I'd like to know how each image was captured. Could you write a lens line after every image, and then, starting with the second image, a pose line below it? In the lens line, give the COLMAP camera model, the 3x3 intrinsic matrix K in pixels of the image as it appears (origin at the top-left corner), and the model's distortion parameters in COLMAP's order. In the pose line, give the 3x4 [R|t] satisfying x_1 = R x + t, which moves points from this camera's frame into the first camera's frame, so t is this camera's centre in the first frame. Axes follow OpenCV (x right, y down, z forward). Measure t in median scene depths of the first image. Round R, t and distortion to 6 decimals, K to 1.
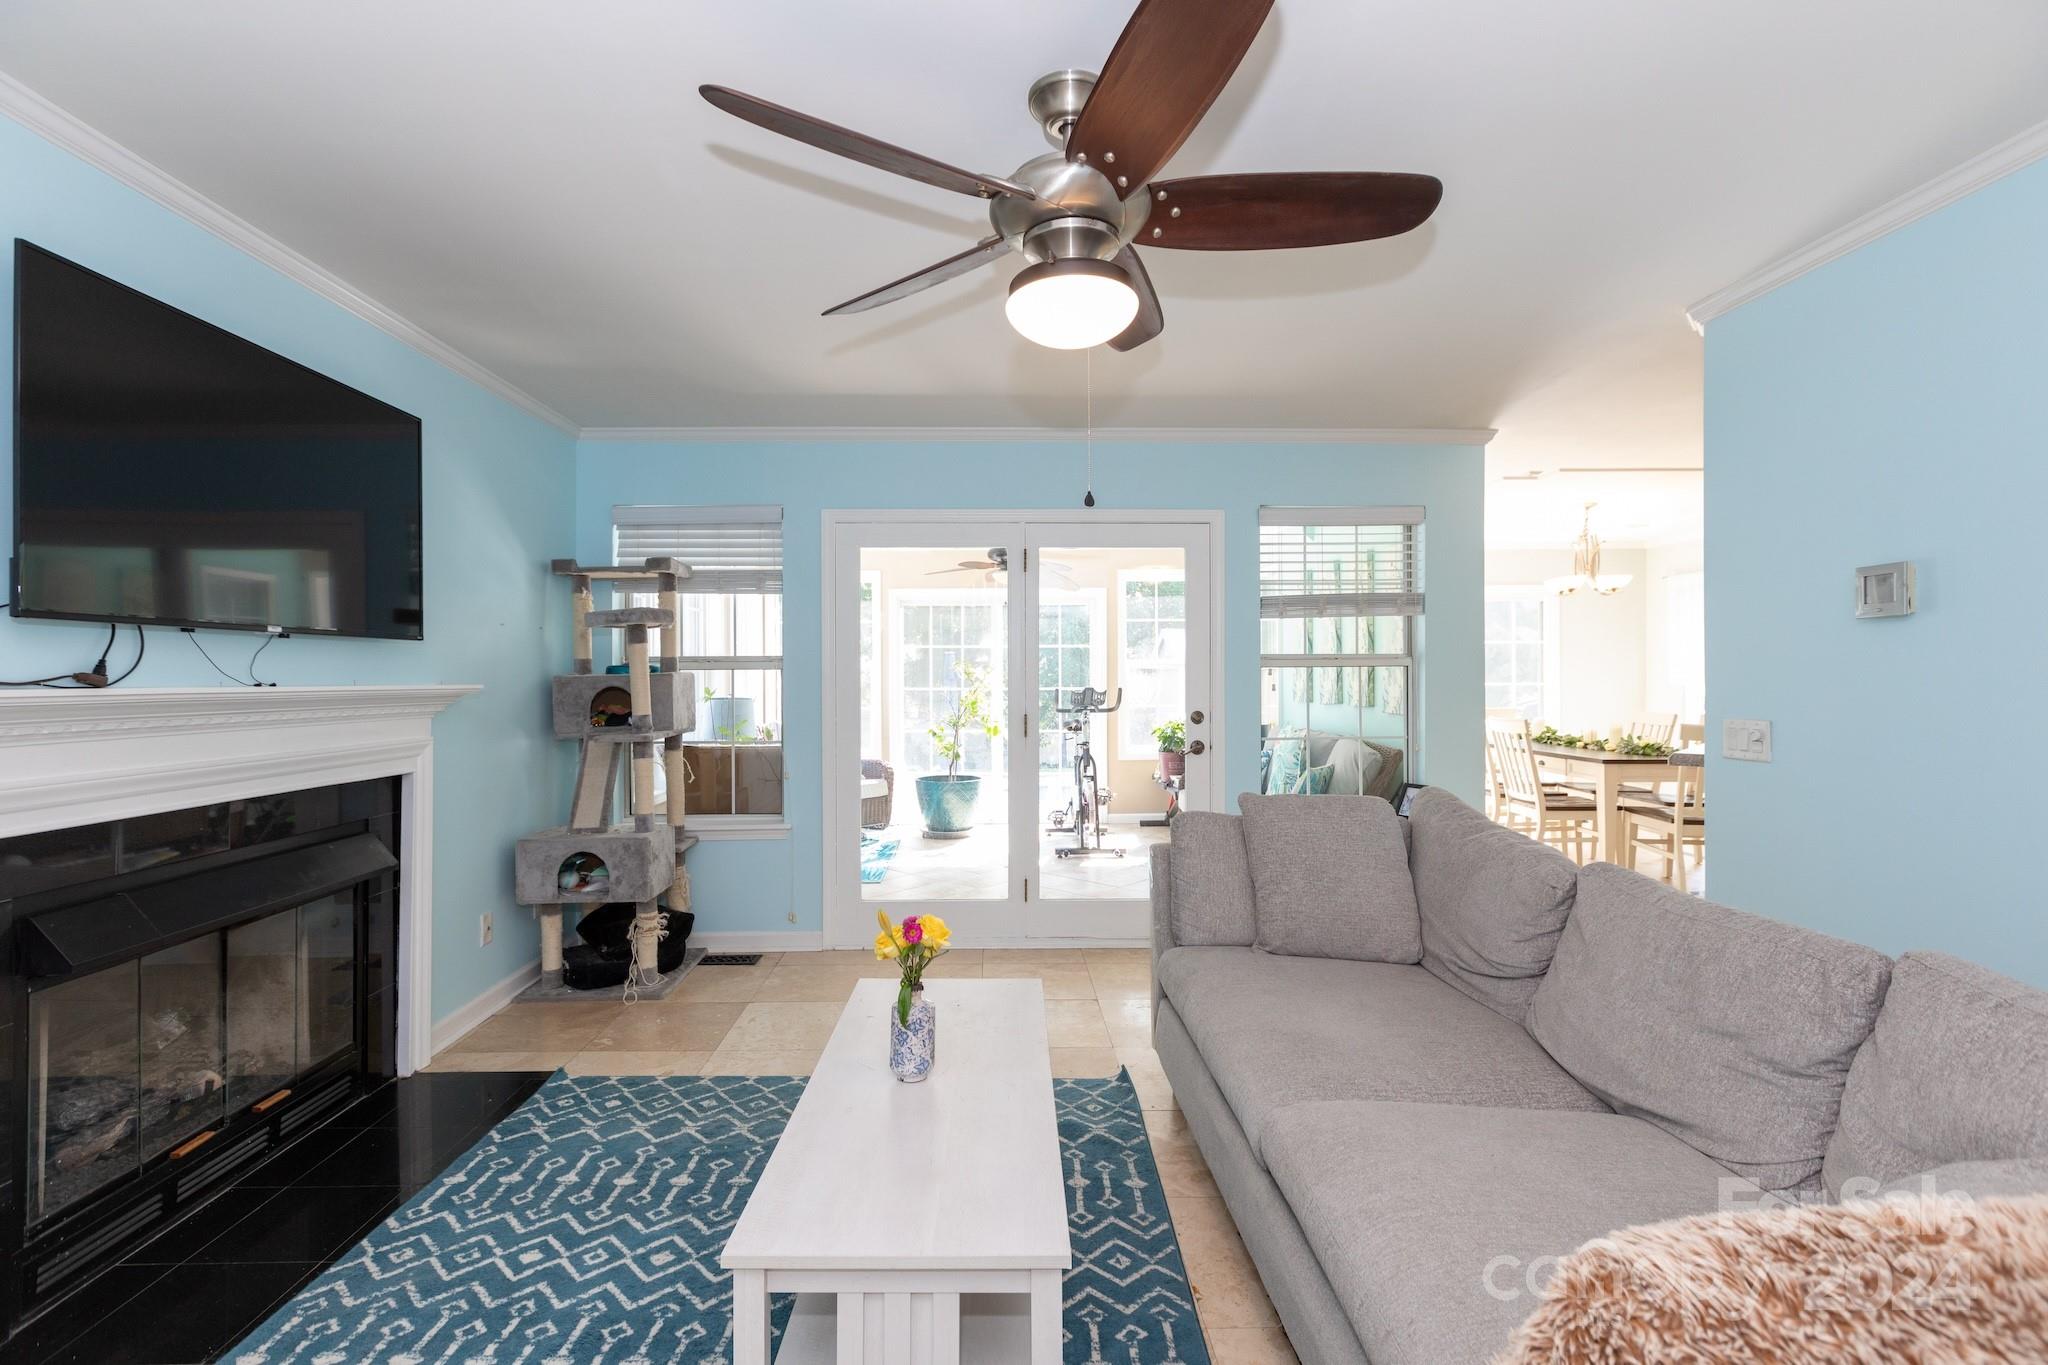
lens RADIAL K [[909.1, 0, 1018.3], [0, 909.1, 713.7], [0, 0, 1]] dist [0.000249, 0.000338]
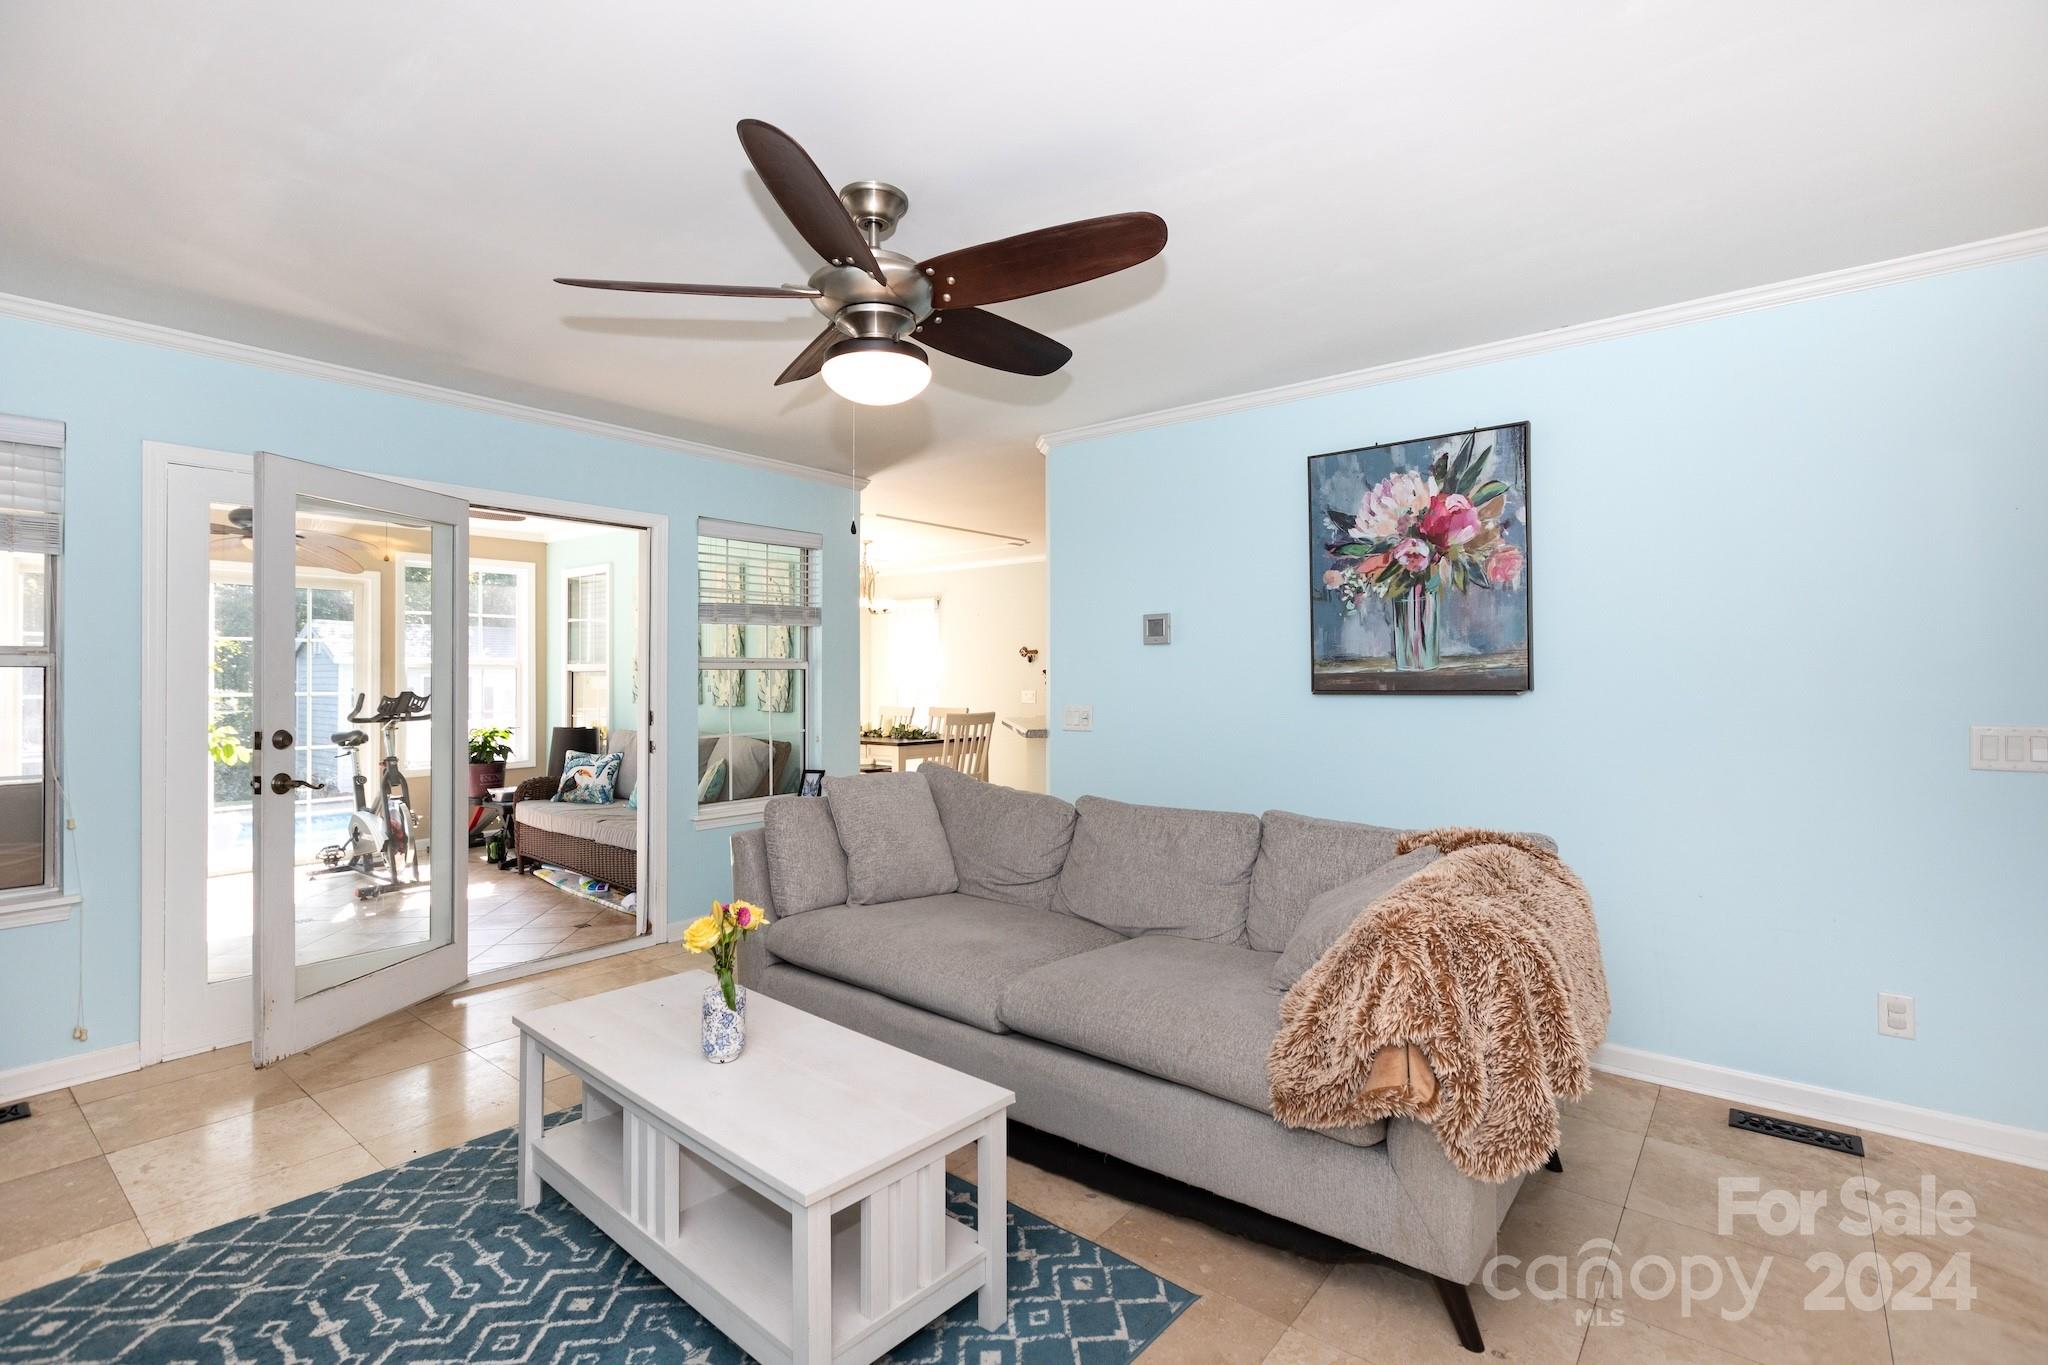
lens RADIAL K [[921.9, 0, 1024.0], [0, 921.9, 682.5], [0, 0, 1]] dist [0.011486, 0.000652]
pose [[0.664349, -0.003350, 0.747415, -0.300362], [0.030473, 0.999280, -0.022607, 0.000422], [-0.746801, 0.037795, 0.663973, 0.004979]]
